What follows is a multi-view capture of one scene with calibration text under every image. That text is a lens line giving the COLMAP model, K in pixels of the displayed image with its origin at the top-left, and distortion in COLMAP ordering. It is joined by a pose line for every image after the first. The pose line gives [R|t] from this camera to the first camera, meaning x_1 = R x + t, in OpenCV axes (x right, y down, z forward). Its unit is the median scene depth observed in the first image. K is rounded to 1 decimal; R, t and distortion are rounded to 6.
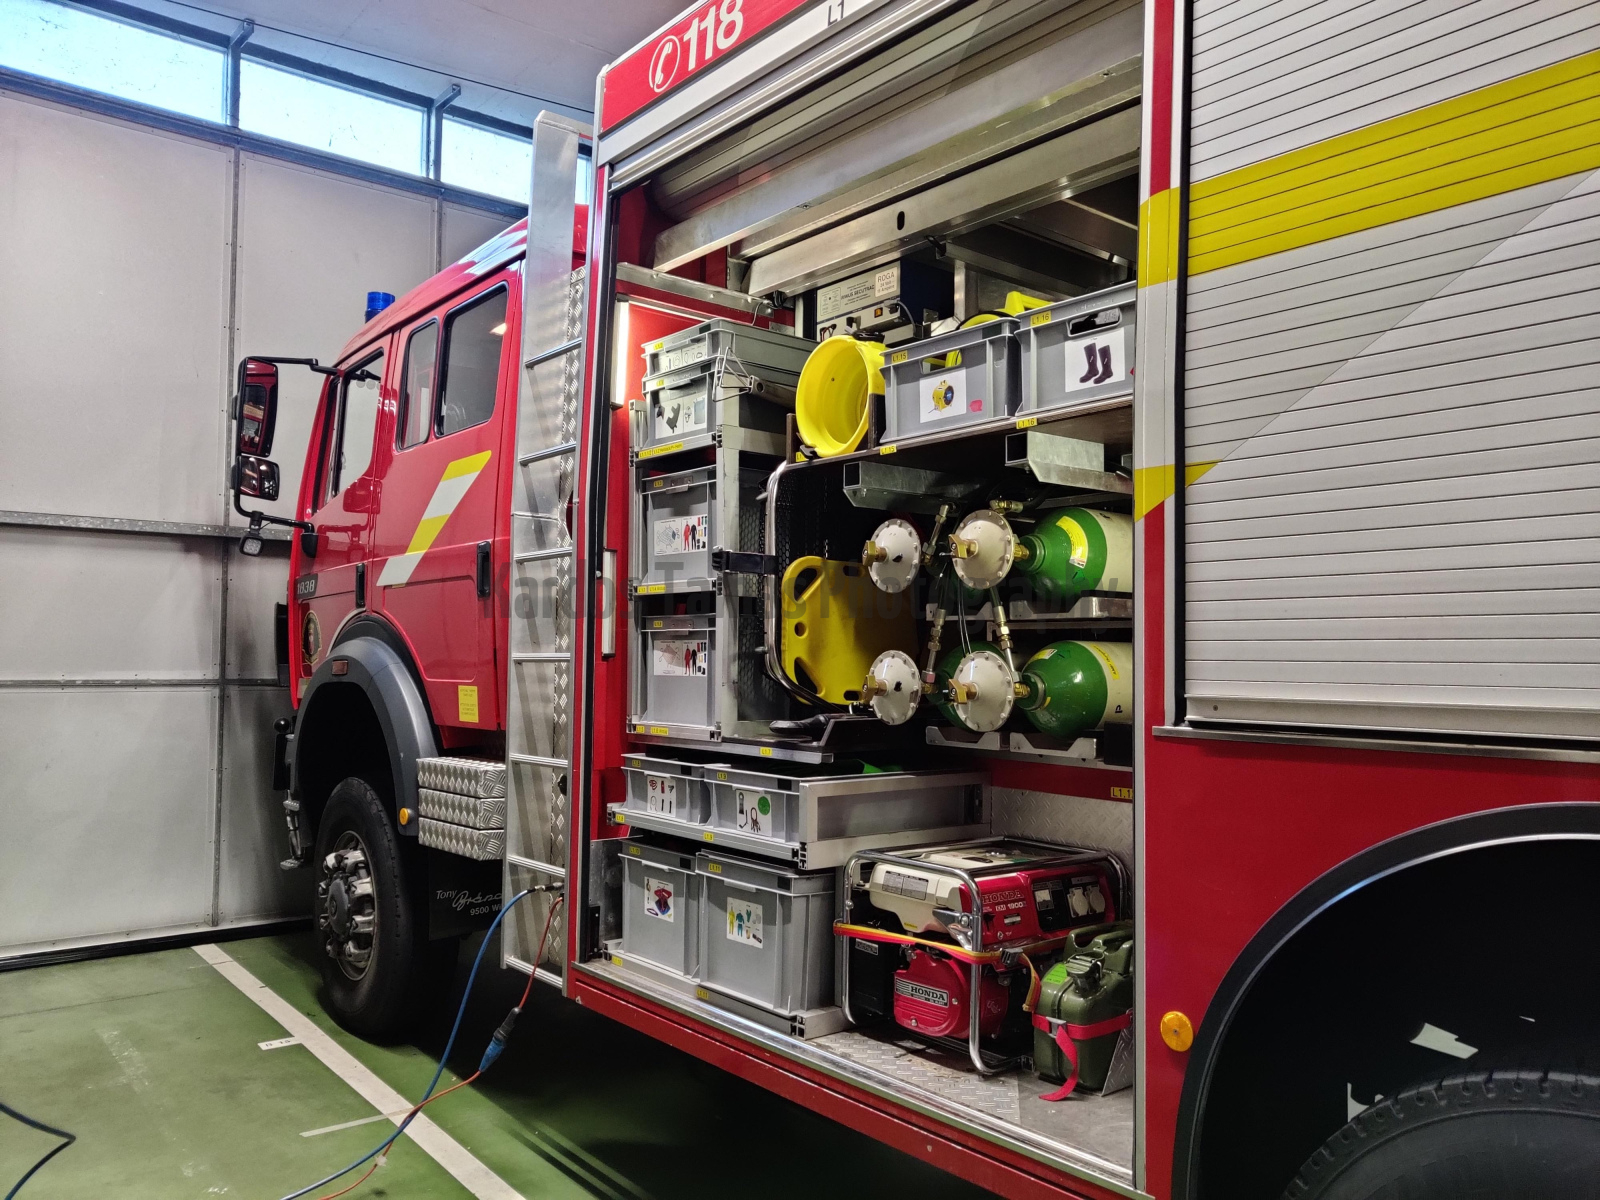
lens RADIAL K [[1208.4, 0, 800.6], [0, 1208.4, 612.0], [0, 0, 1]] dist [0.009037, -0.002842]
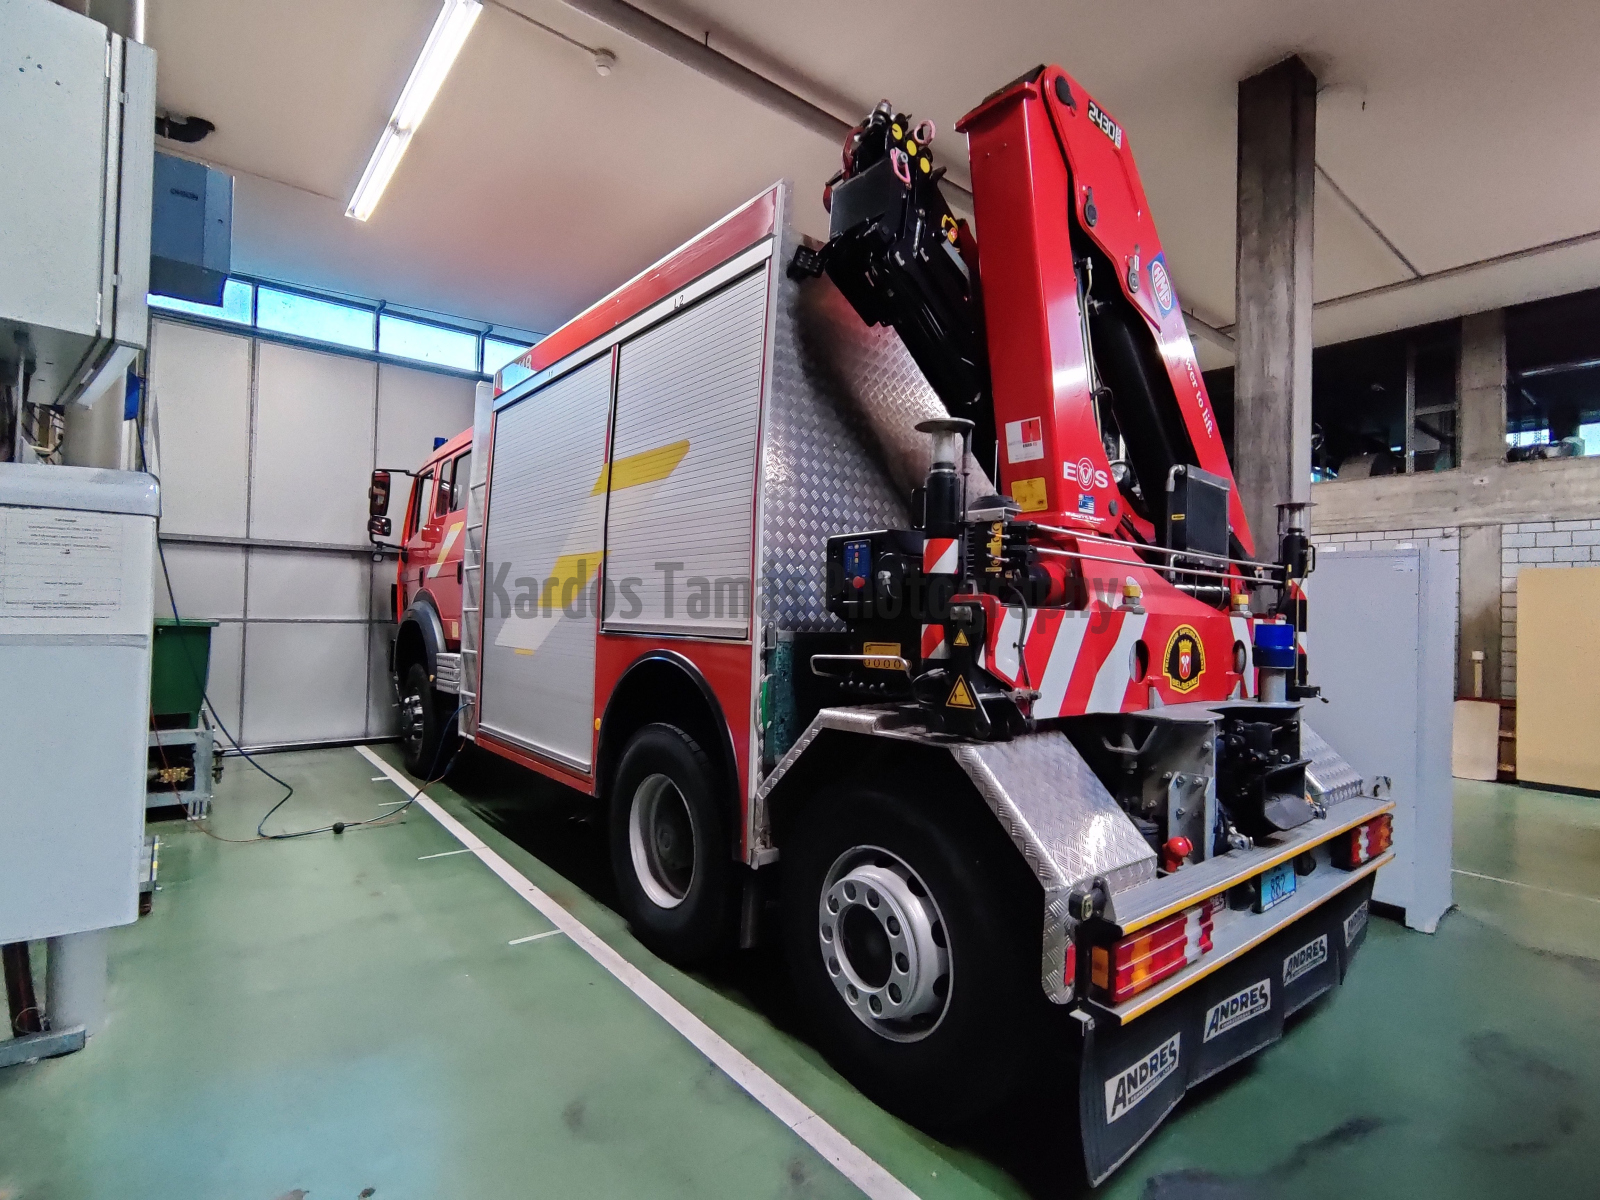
lens RADIAL K [[785.6, 0, 799.2], [0, 785.6, 591.8], [0, 0, 1]] dist [-0.000777, -0.000059]
pose [[0.999966, 0.006051, -0.005681, 0.297085], [-0.005984, 0.999913, 0.011761, -0.014076], [0.005752, -0.011727, 0.999915, -0.382715]]
